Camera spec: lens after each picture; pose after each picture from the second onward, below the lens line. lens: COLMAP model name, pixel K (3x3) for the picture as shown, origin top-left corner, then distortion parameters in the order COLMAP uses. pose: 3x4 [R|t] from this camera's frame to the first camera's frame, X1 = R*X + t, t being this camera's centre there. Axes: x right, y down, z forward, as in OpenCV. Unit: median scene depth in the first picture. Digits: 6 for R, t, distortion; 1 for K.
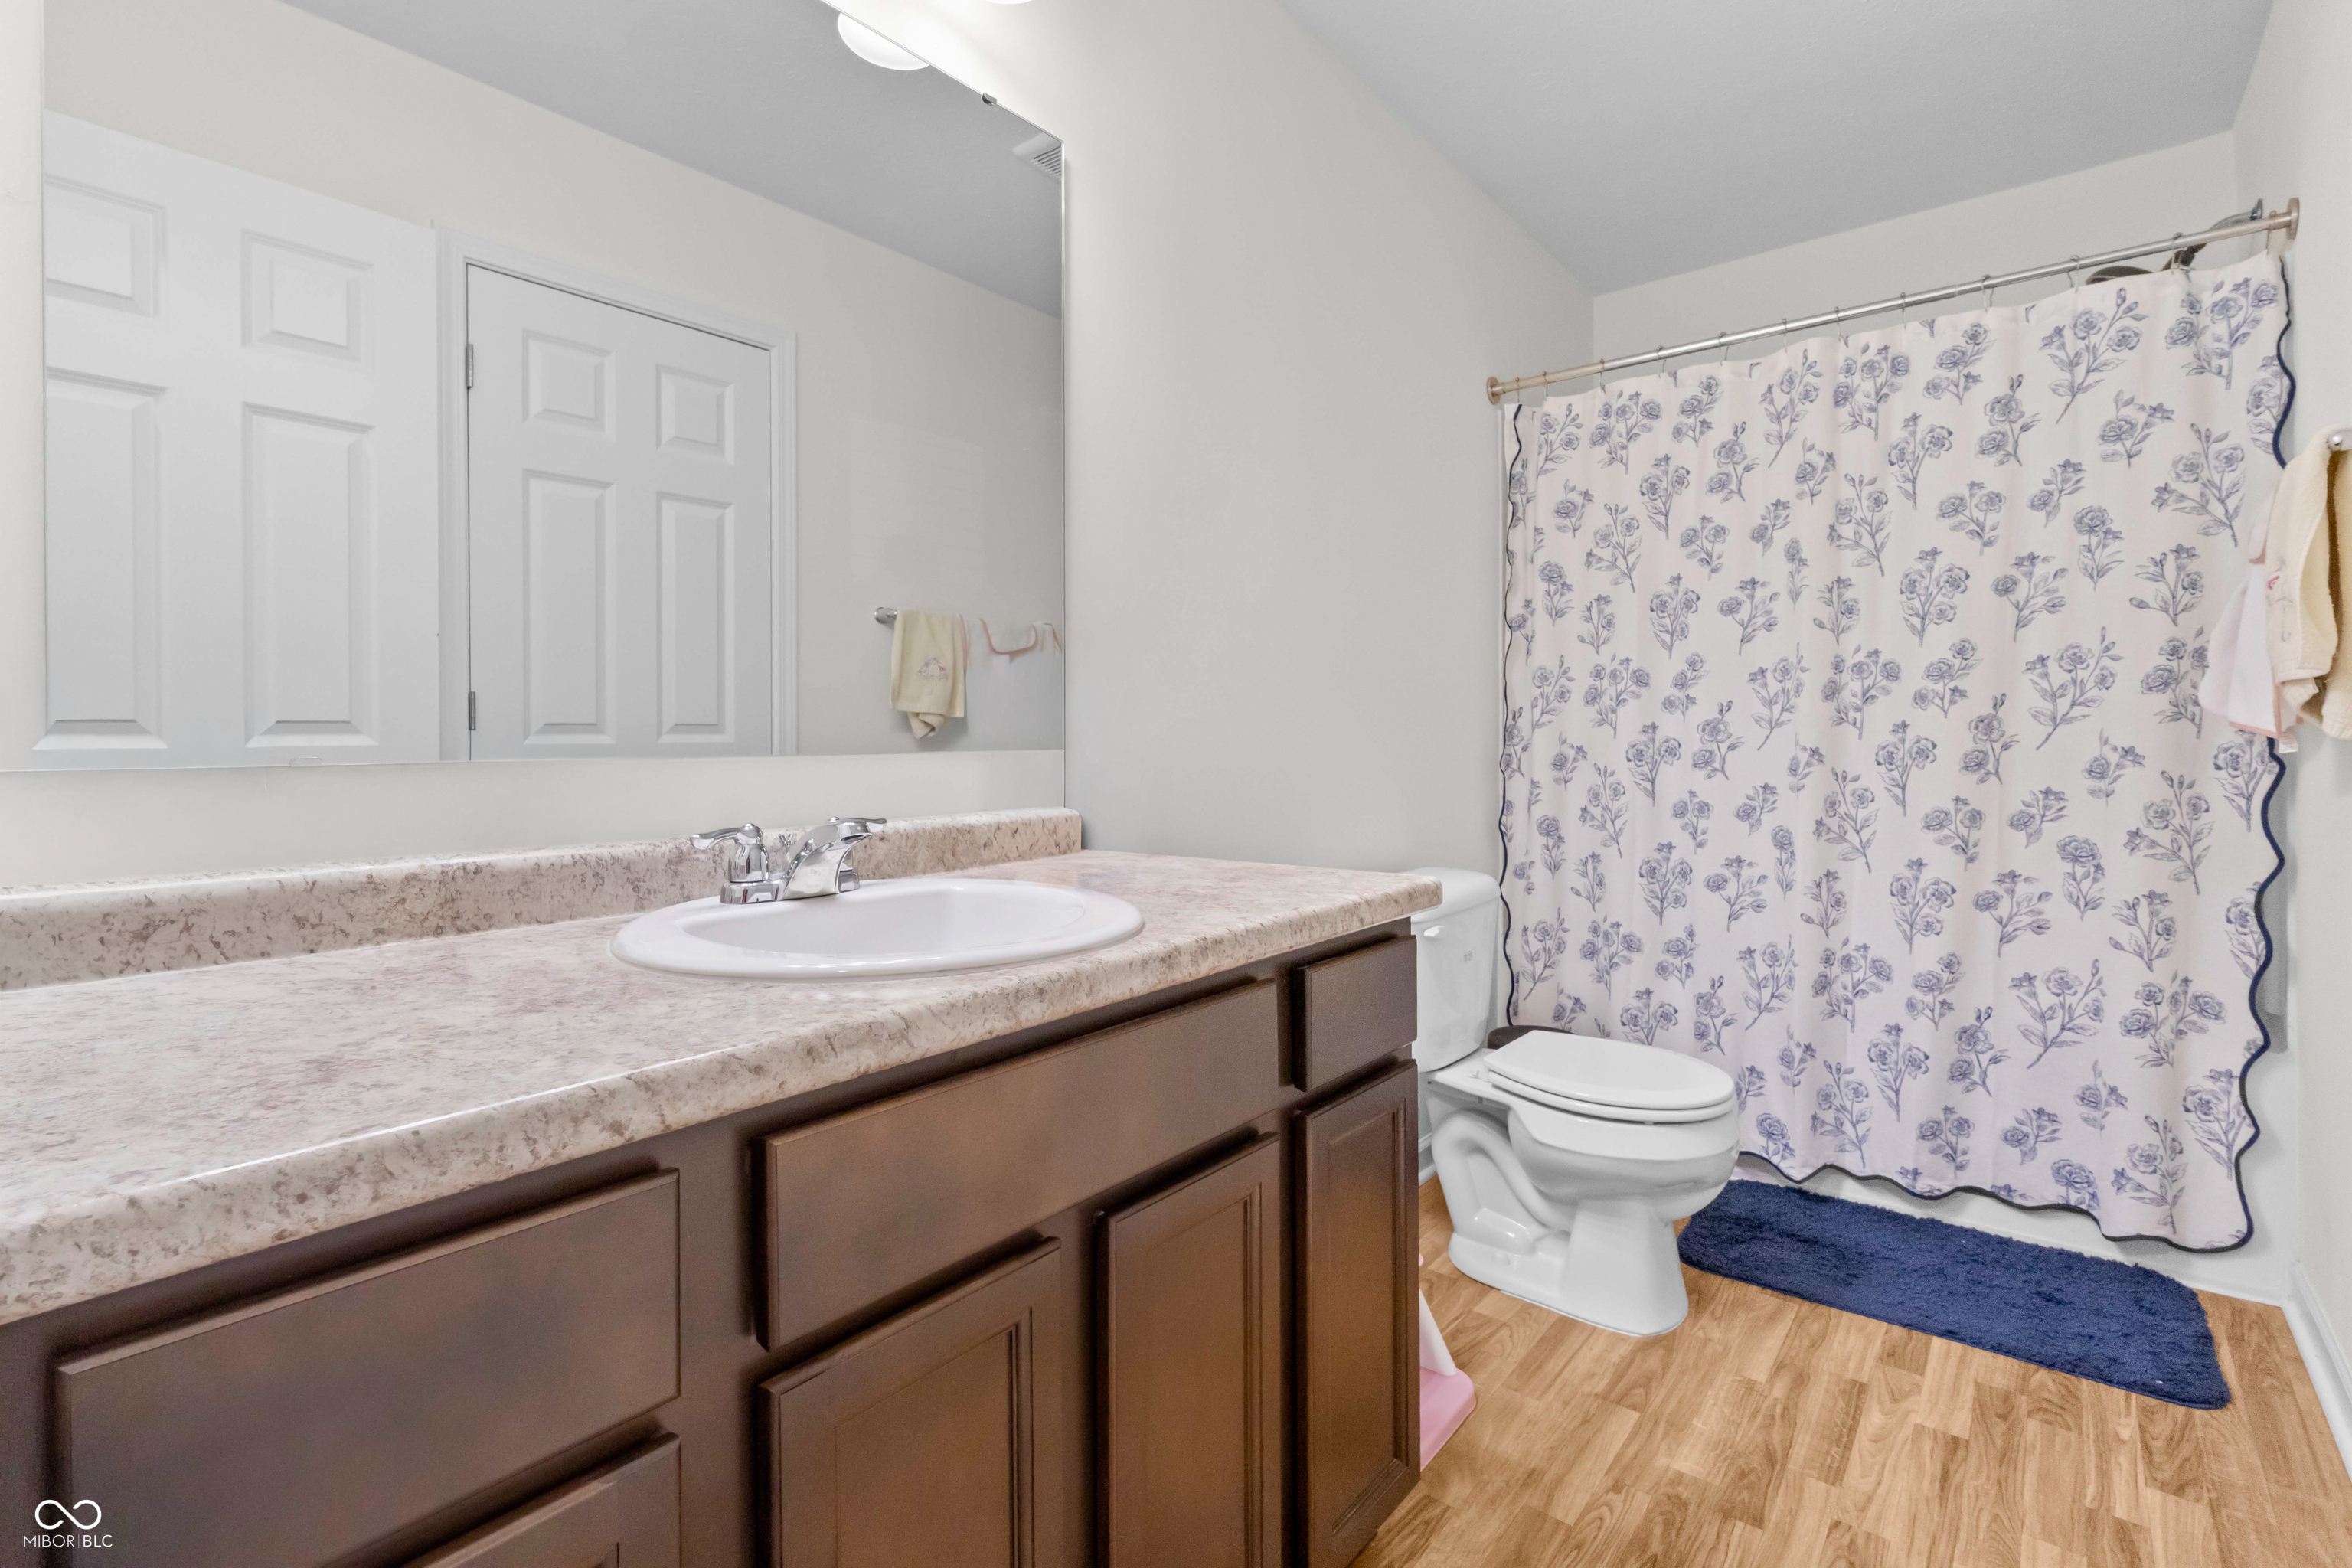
lens RADIAL K [[1093.6, 0, 1186.9], [0, 1093.6, 735.1], [0, 0, 1]] dist [-0.000807, 0.001418]
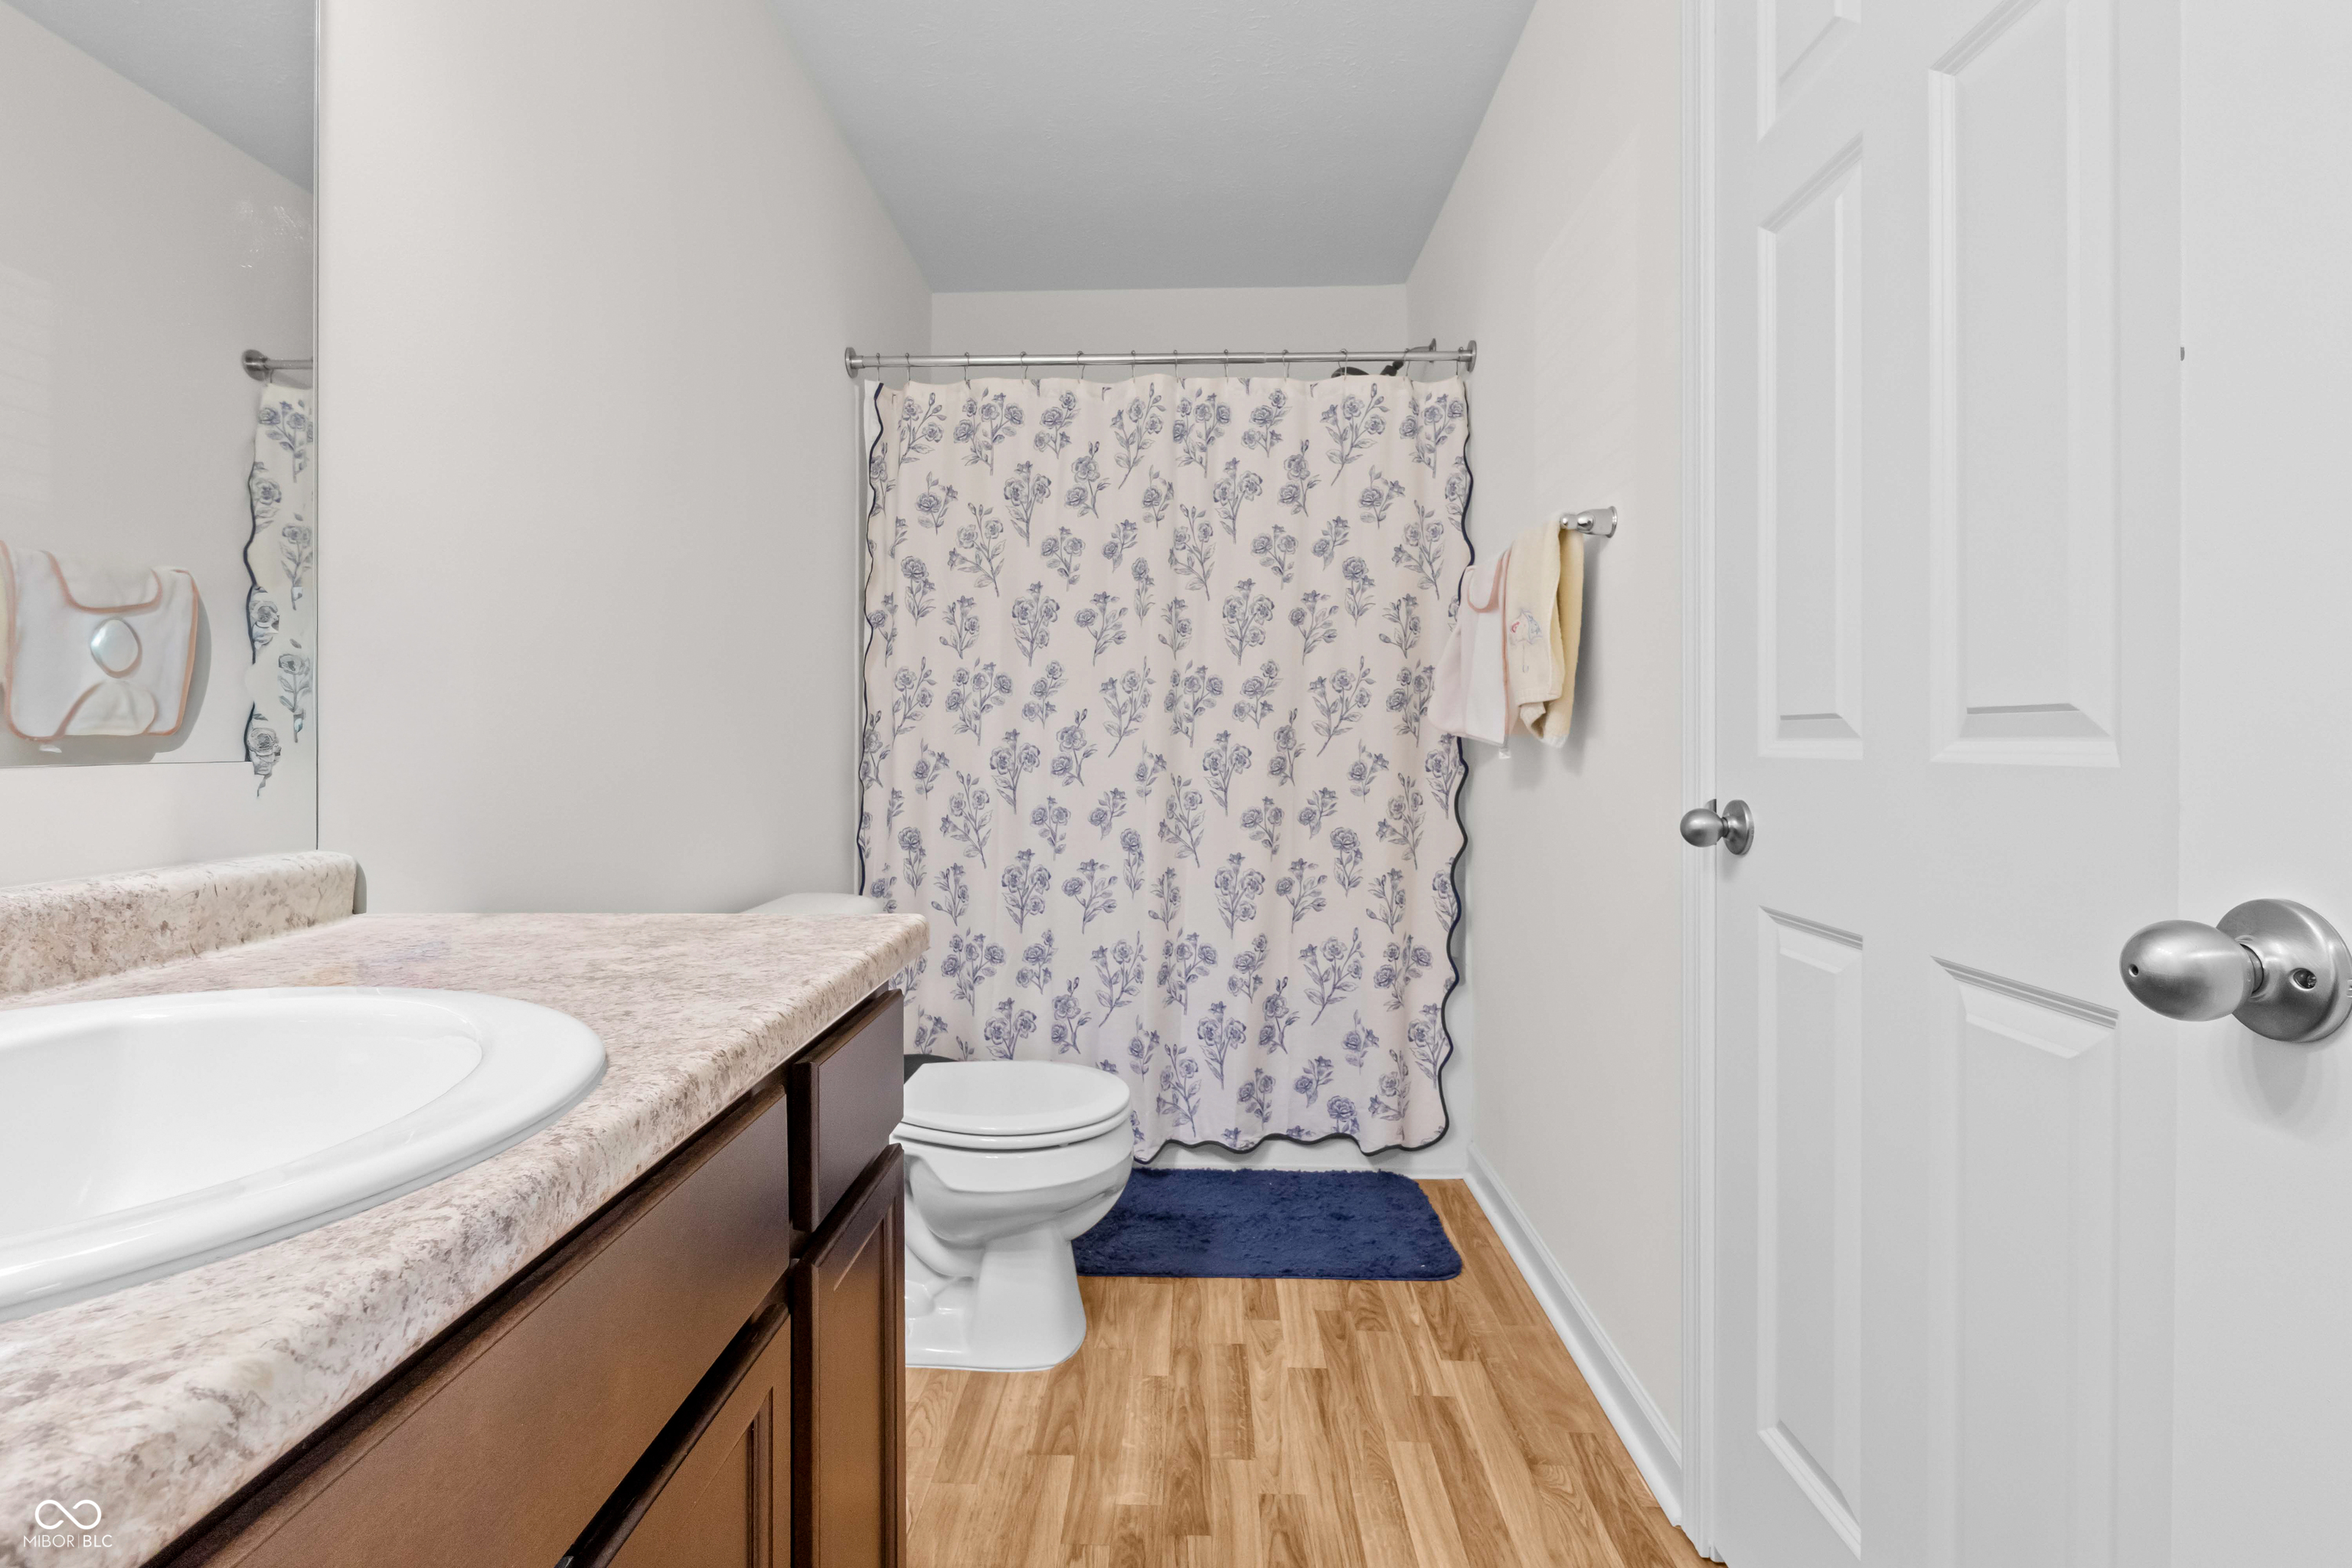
lens RADIAL K [[1093.6, 0, 1163.1], [0, 1093.6, 742.9], [0, 0, 1]] dist [-0.000807, 0.001418]
pose [[0.796964, 0.005615, 0.604001, -0.082297], [-0.006348, 0.999979, -0.000921, 0.000937], [-0.603994, -0.003101, 0.796983, 0.160475]]
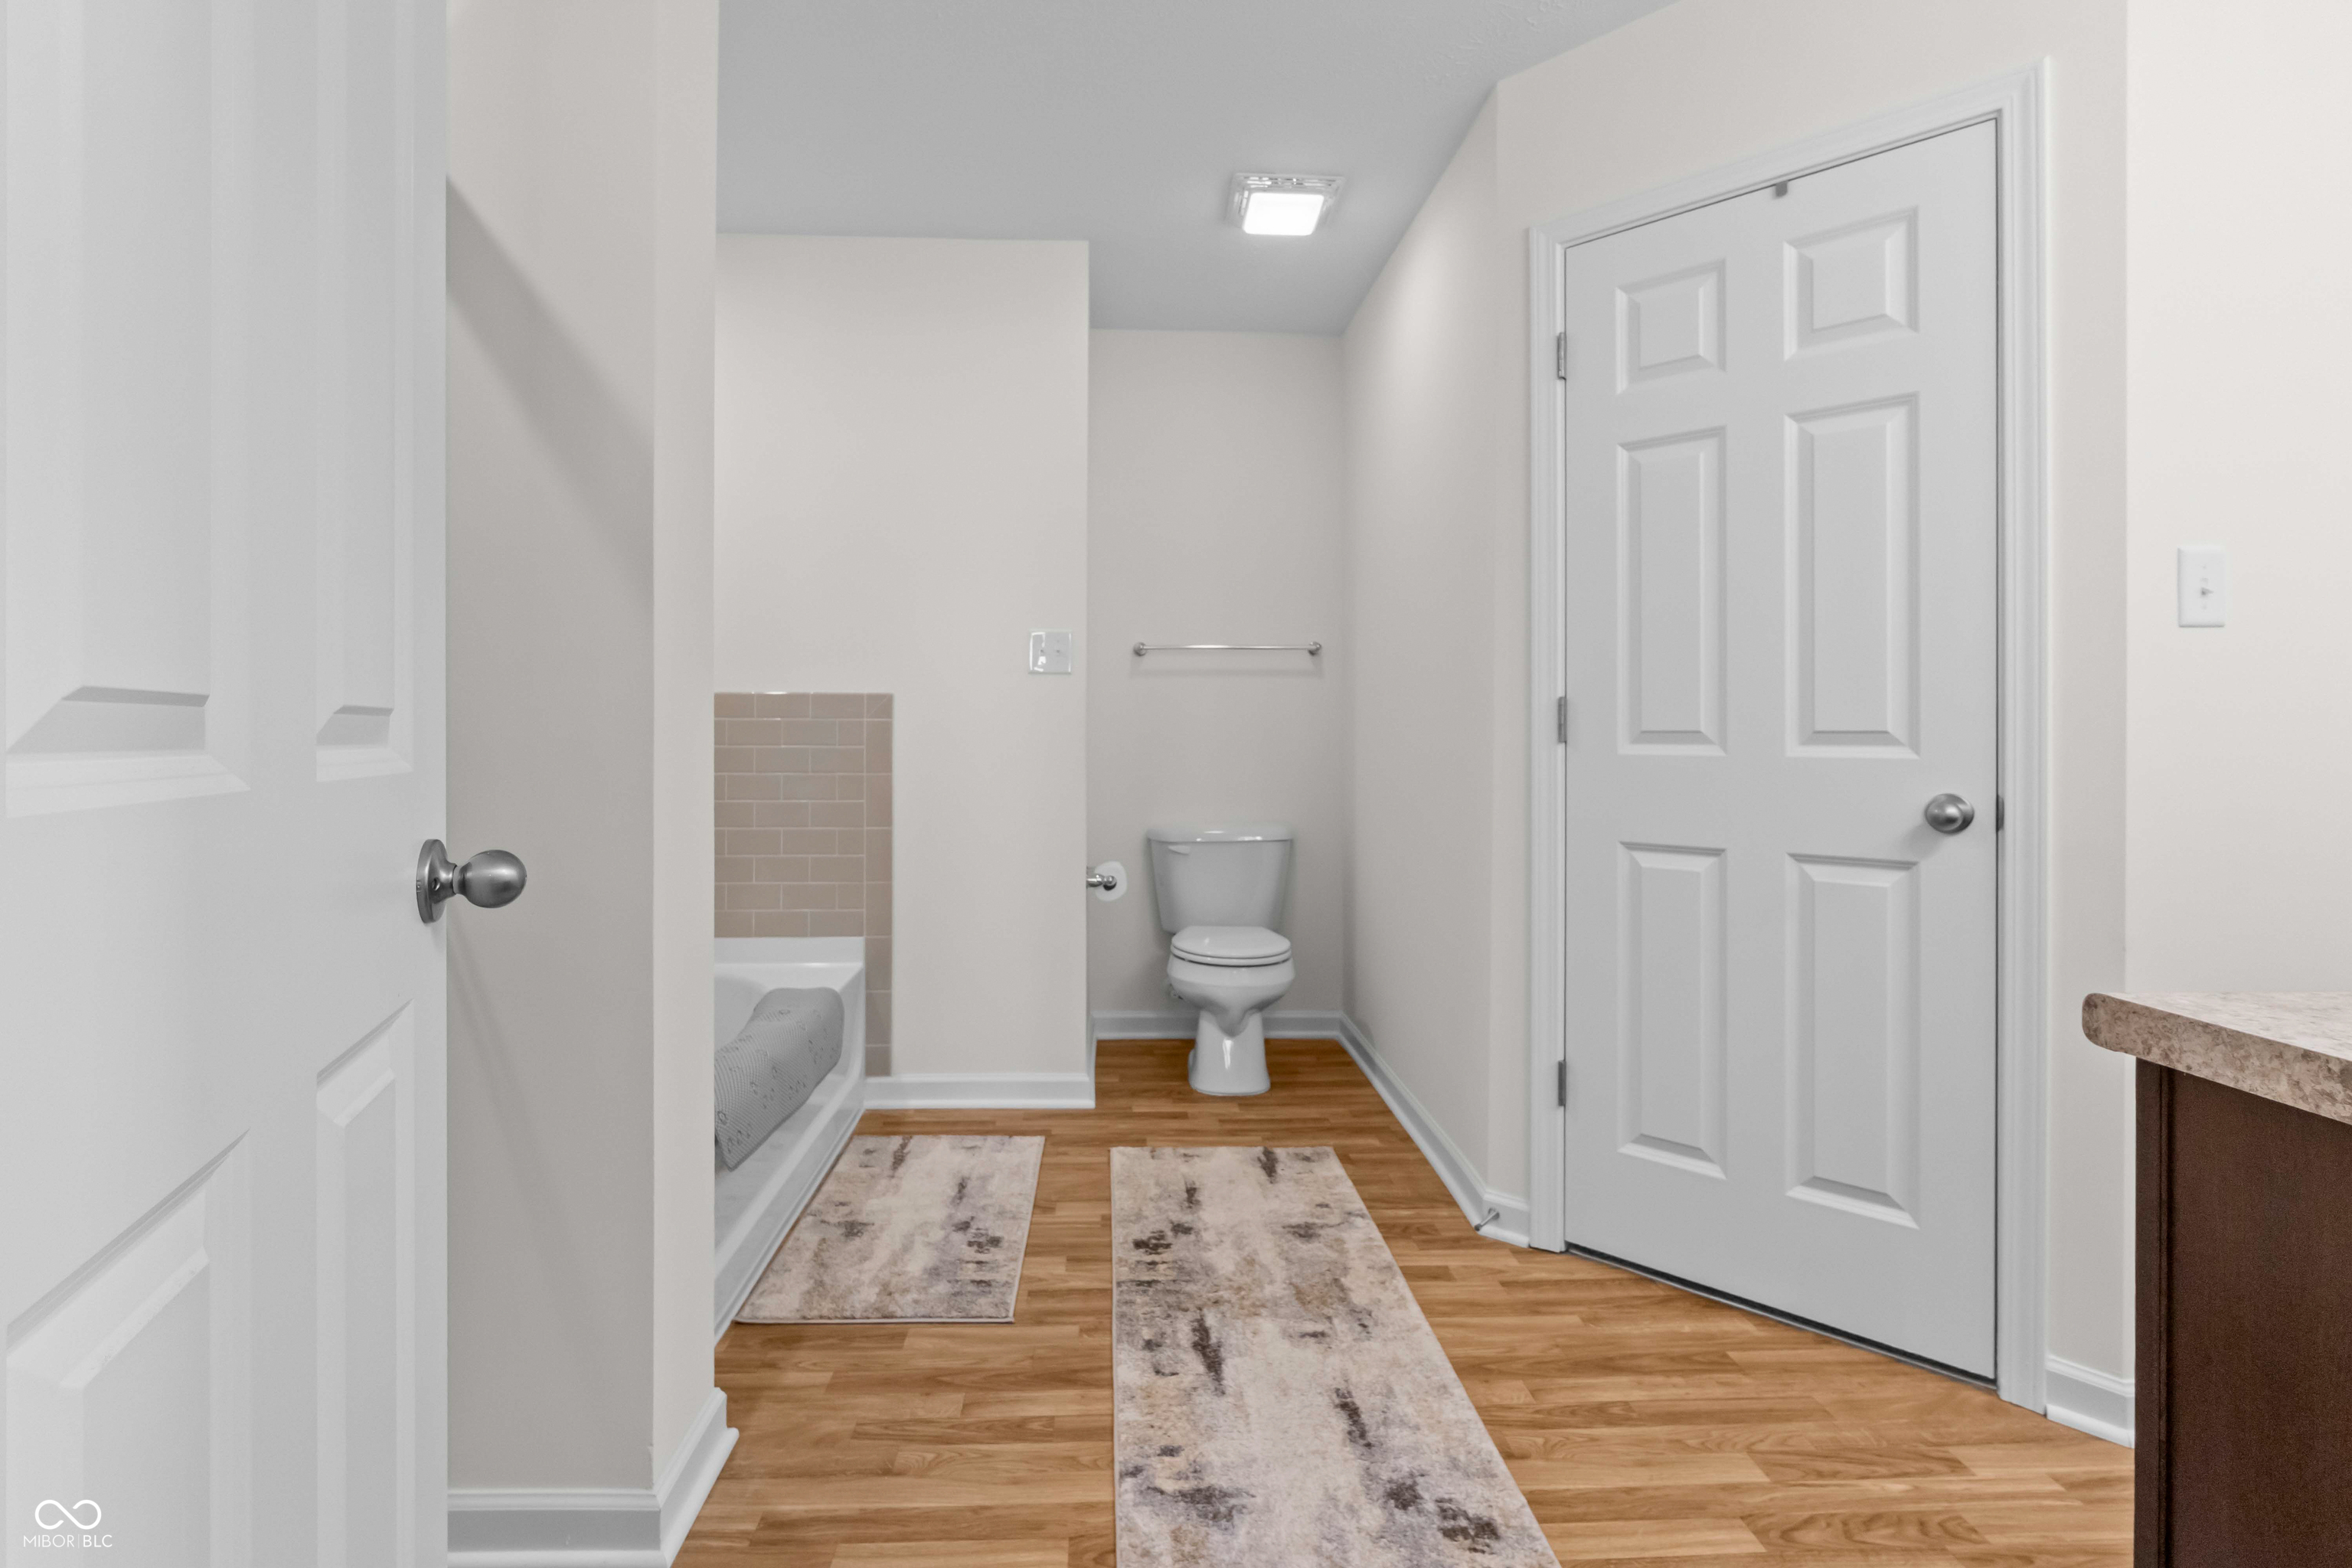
lens RADIAL K [[1093.6, 0, 1184.8], [0, 1093.6, 773.6], [0, 0, 1]] dist [-0.000807, 0.001418]
pose [[-0.663494, 0.000555, 0.748182, -0.037485], [0.003416, 0.999992, 0.002287, 0.028801], [-0.748174, 0.004073, -0.663490, 1.738161]]
